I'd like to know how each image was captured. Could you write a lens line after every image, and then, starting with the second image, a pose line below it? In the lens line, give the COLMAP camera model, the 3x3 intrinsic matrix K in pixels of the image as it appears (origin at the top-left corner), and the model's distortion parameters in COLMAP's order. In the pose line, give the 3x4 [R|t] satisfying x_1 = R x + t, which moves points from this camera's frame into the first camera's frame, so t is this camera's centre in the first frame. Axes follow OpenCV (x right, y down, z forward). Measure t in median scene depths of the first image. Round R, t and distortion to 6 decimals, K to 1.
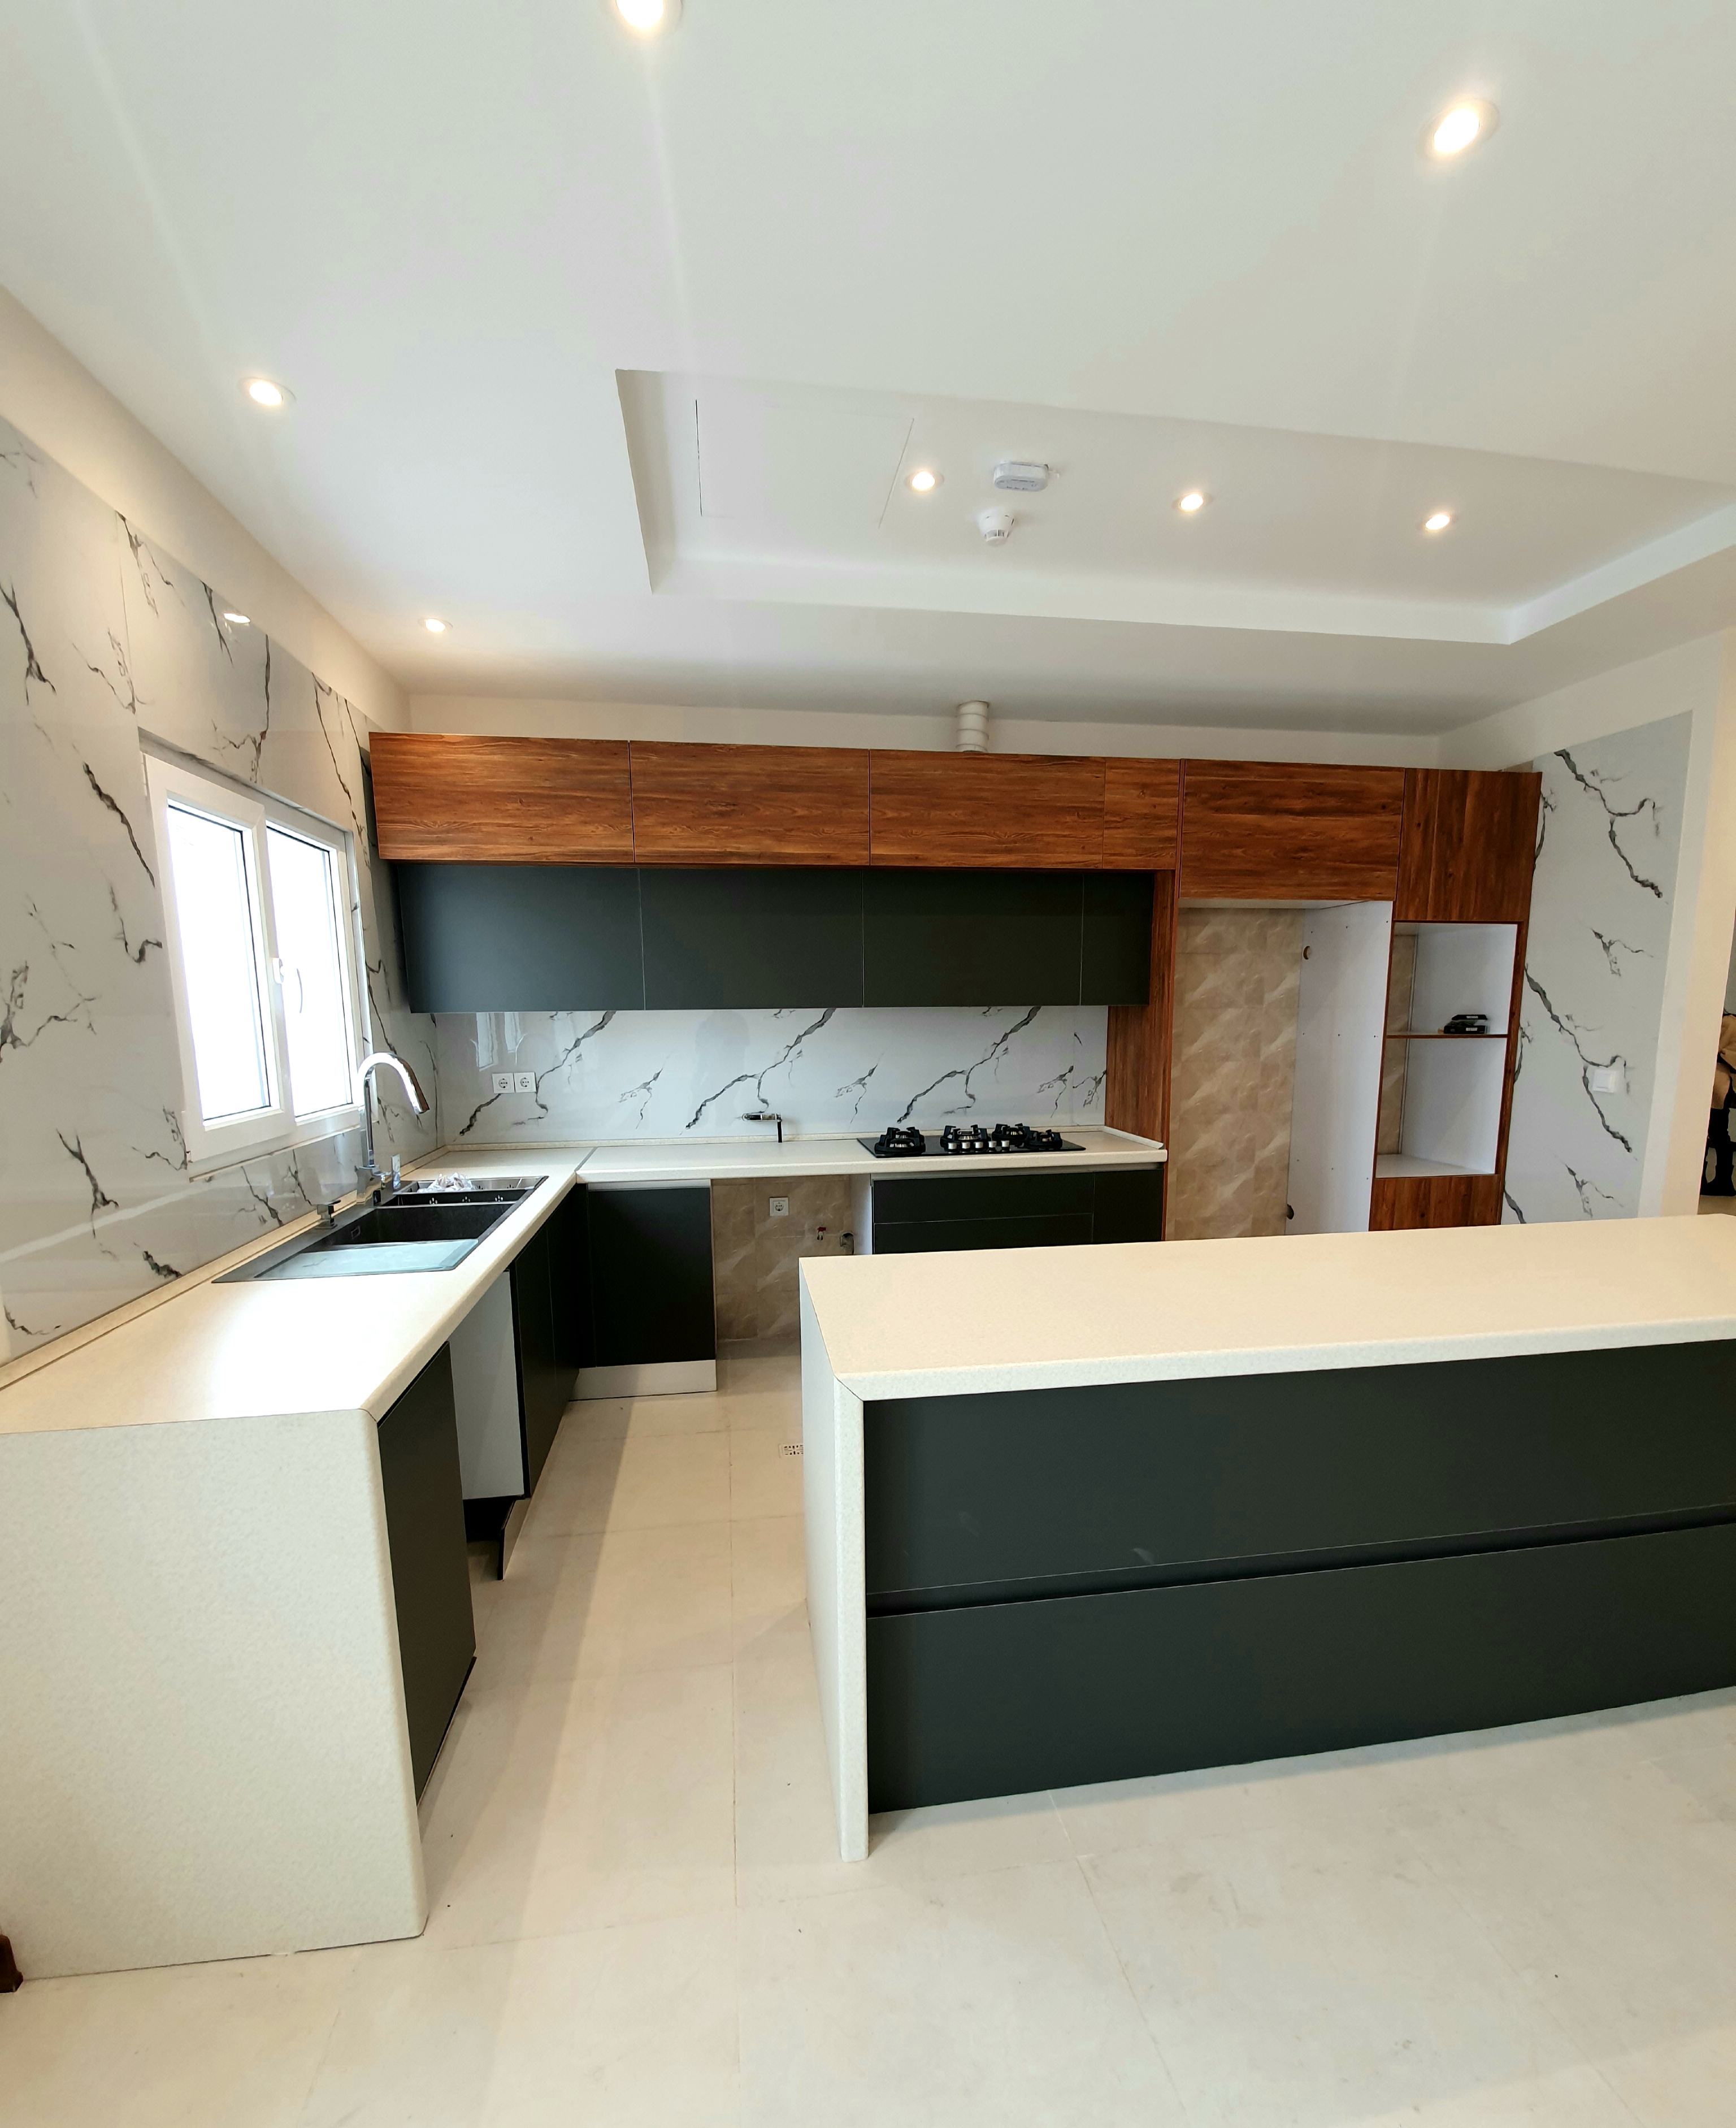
lens RADIAL K [[908.0, 0, 865.1], [0, 908.0, 1148.2], [0, 0, 1]] dist [0.000651, -0.011796]
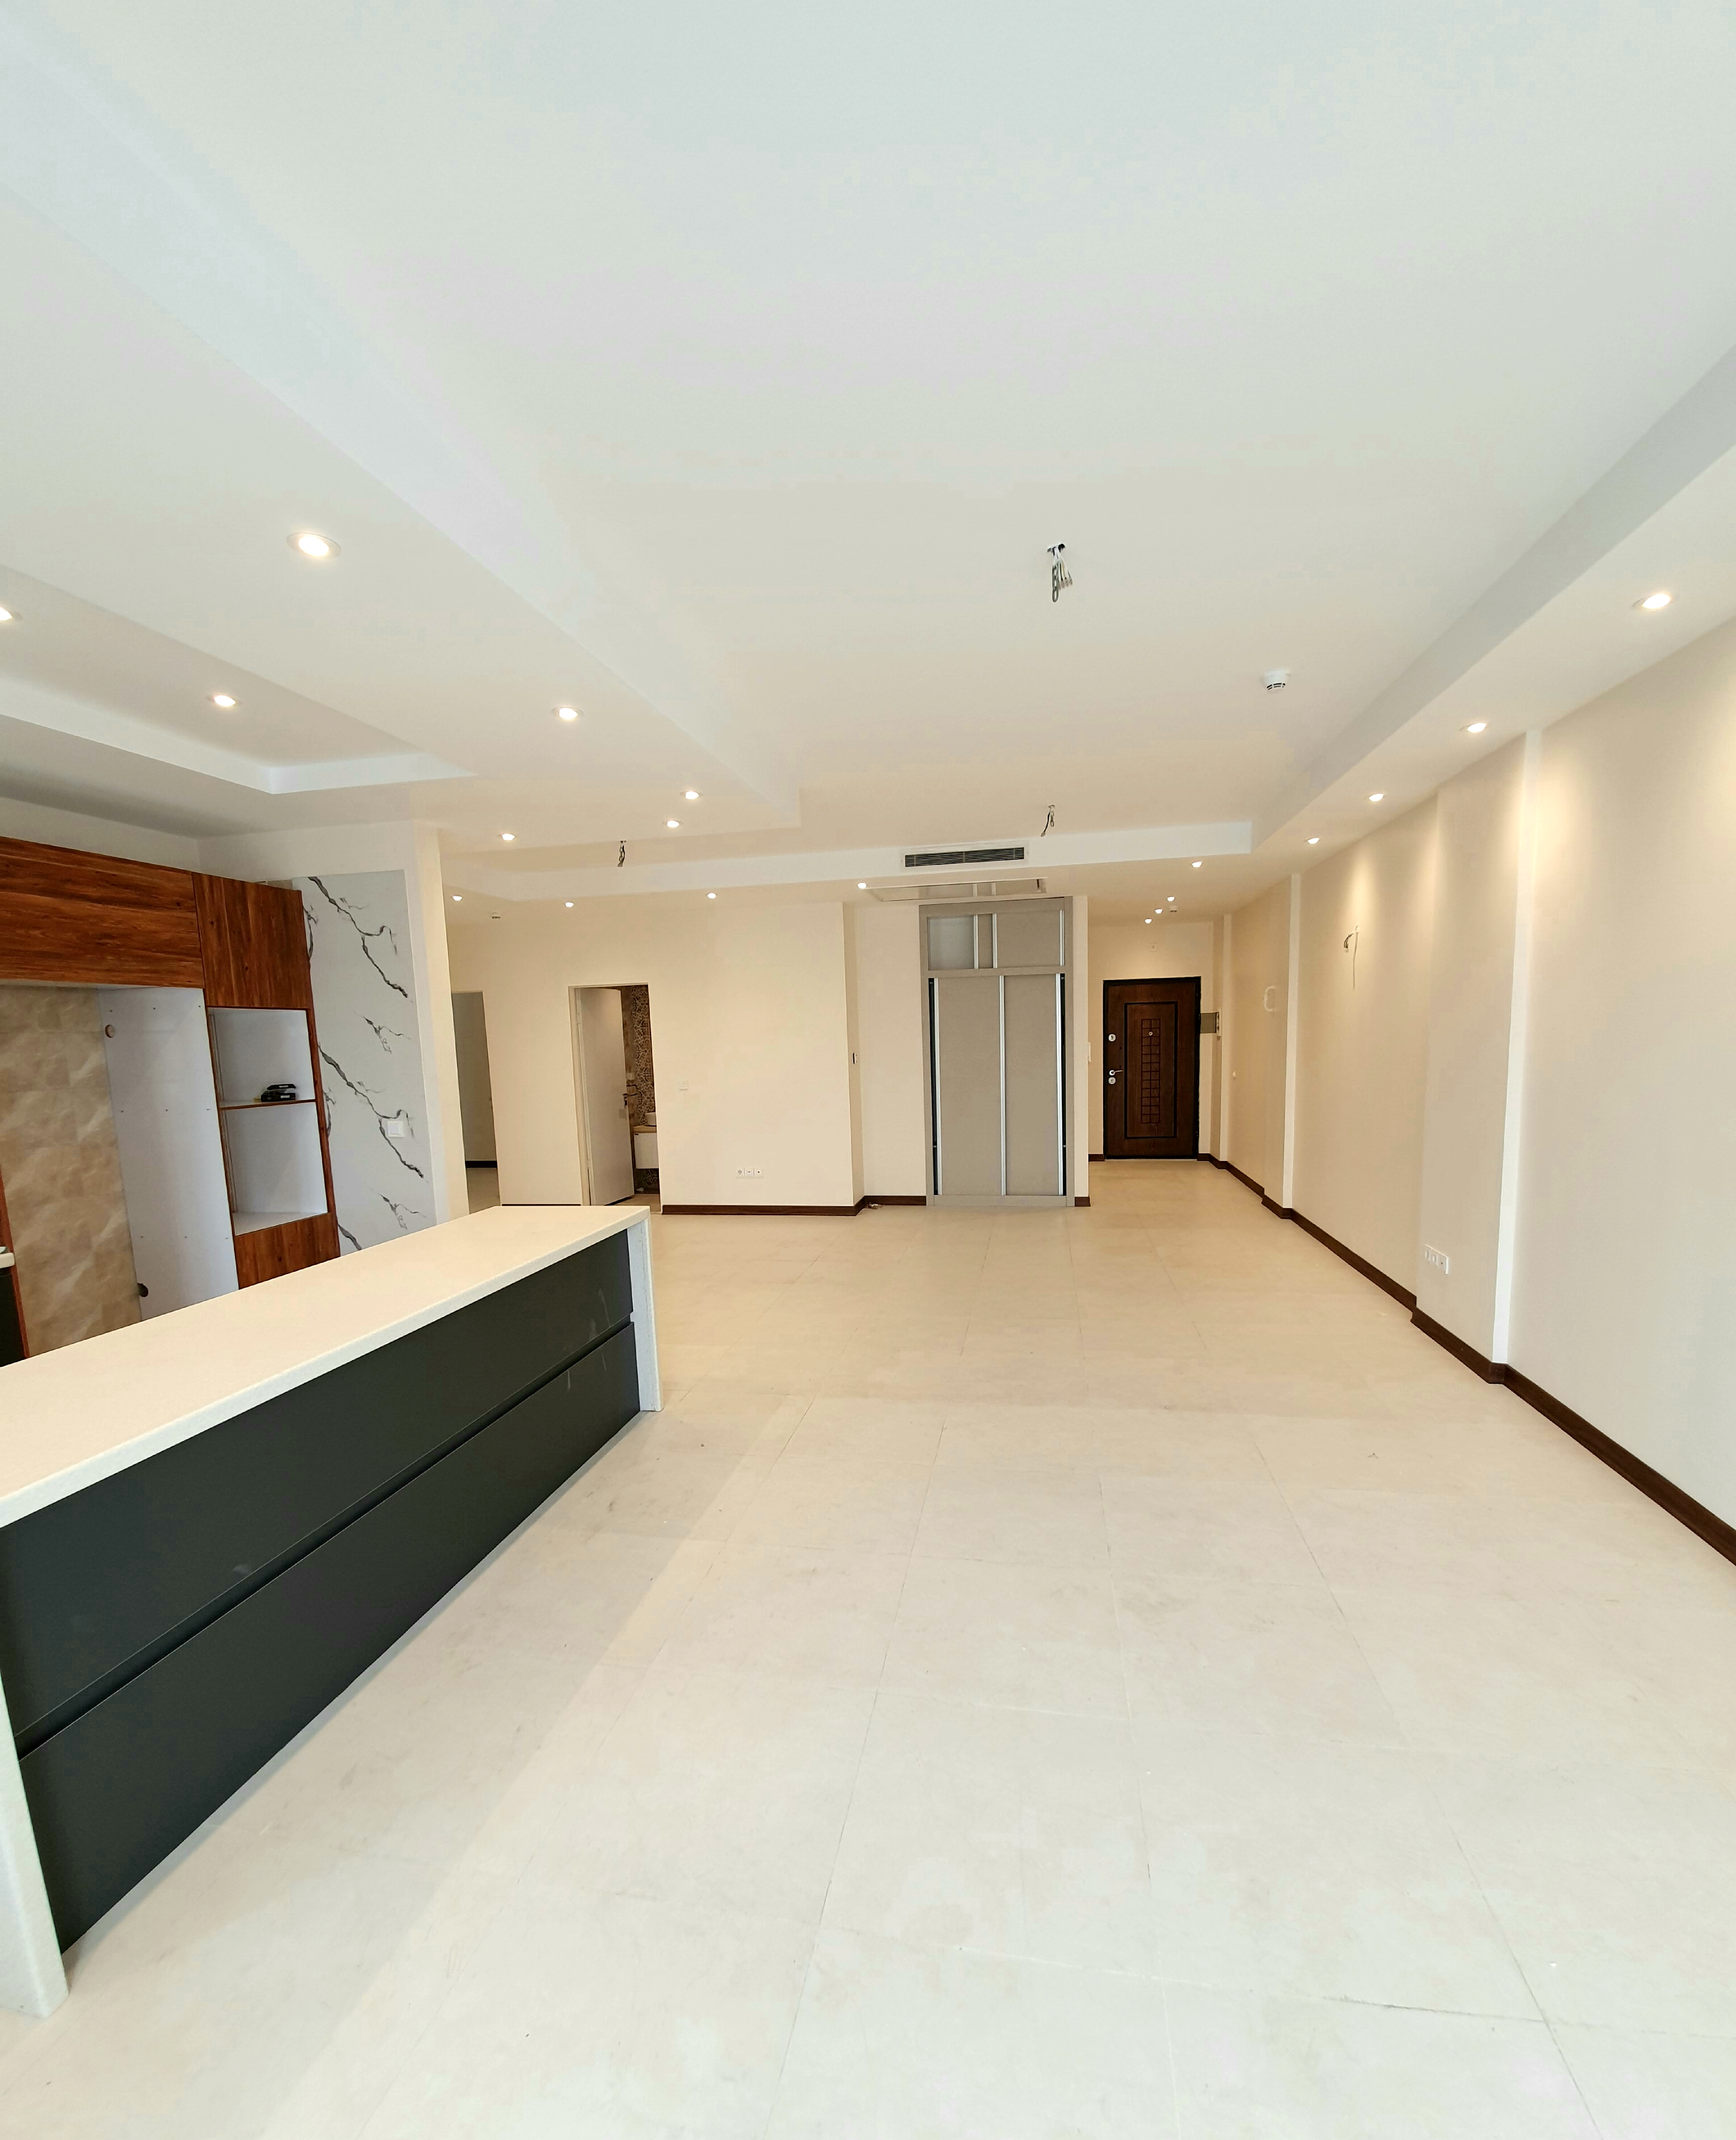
lens RADIAL K [[913.1, 0, 865.1], [0, 913.1, 1154.7], [0, 0, 1]] dist [0.000651, -0.011796]
pose [[0.330263, -0.125925, 0.935451, -0.221492], [0.170281, 0.982749, 0.072174, -0.014873], [-0.928402, 0.135453, 0.346009, -0.115025]]
